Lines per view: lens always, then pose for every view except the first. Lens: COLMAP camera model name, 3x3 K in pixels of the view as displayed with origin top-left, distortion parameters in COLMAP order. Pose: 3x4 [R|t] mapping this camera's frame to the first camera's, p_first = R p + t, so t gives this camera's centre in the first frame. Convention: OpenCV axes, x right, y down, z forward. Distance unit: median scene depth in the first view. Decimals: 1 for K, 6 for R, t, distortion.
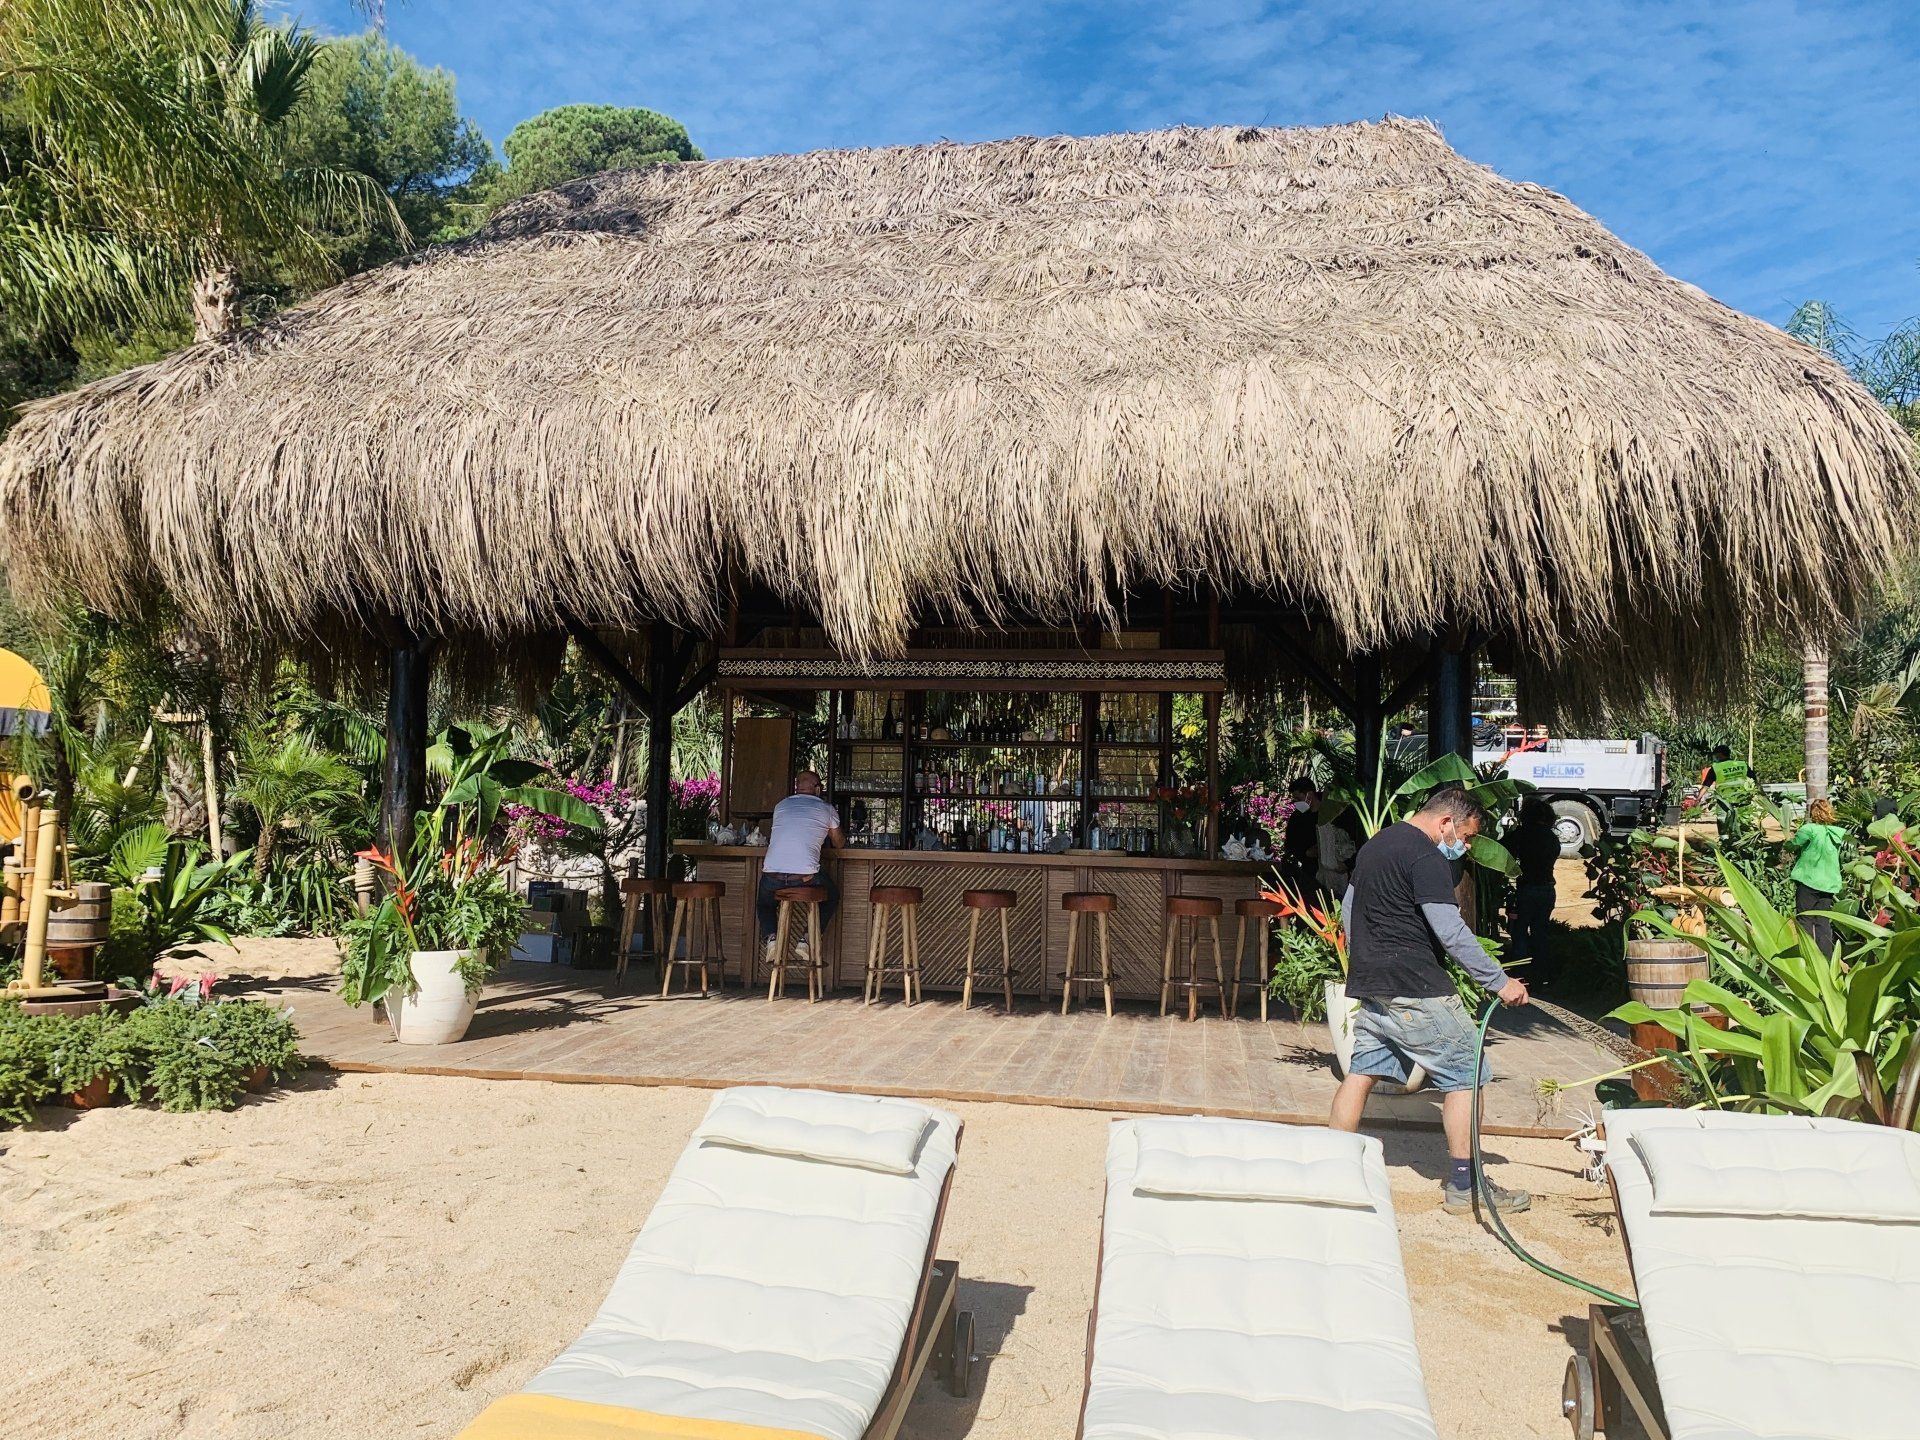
lens RADIAL K [[1472.5, 0, 960.0], [0, 1472.5, 720.0], [0, 0, 1]] dist [0.002758, -0.007086]
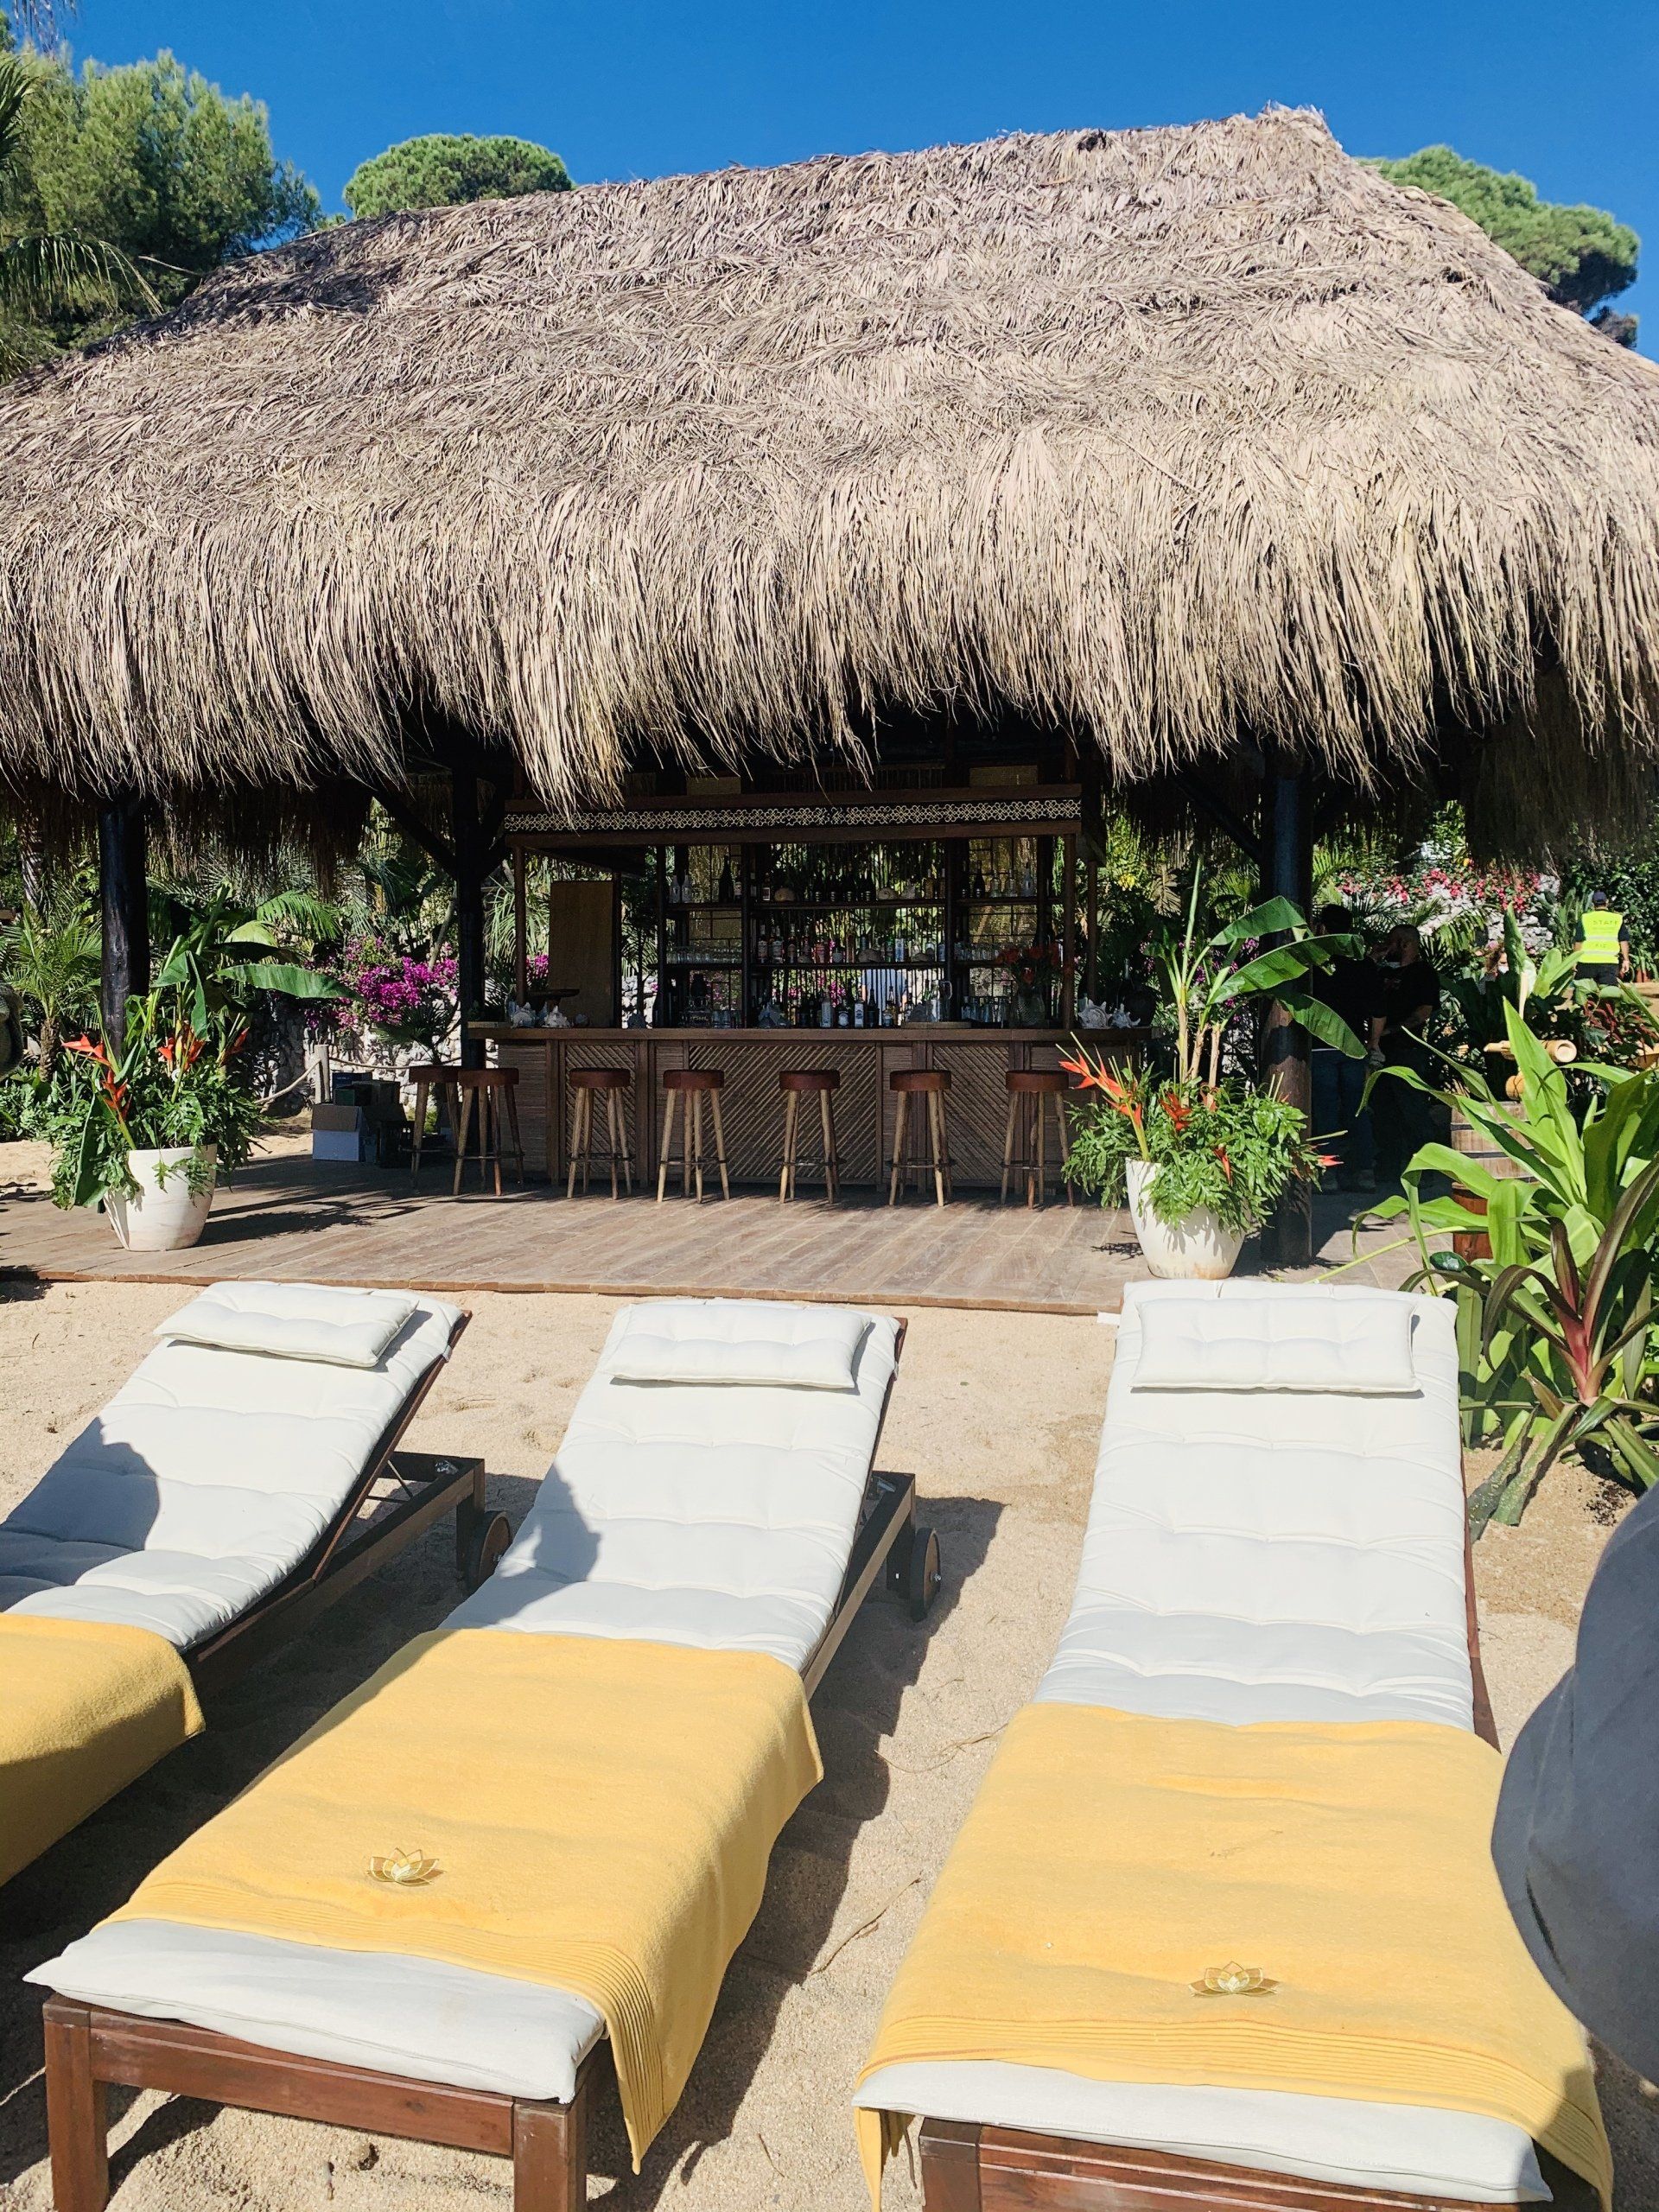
lens RADIAL K [[1703.3, 0, 867.4], [0, 1703.3, 1106.6], [0, 0, 1]] dist [-0.001595, -0.006956]
pose [[0.998681, -0.022909, -0.045958, 0.123536], [0.028772, 0.990930, 0.131264, 0.006168], [0.042534, -0.132413, 0.990282, -0.010082]]
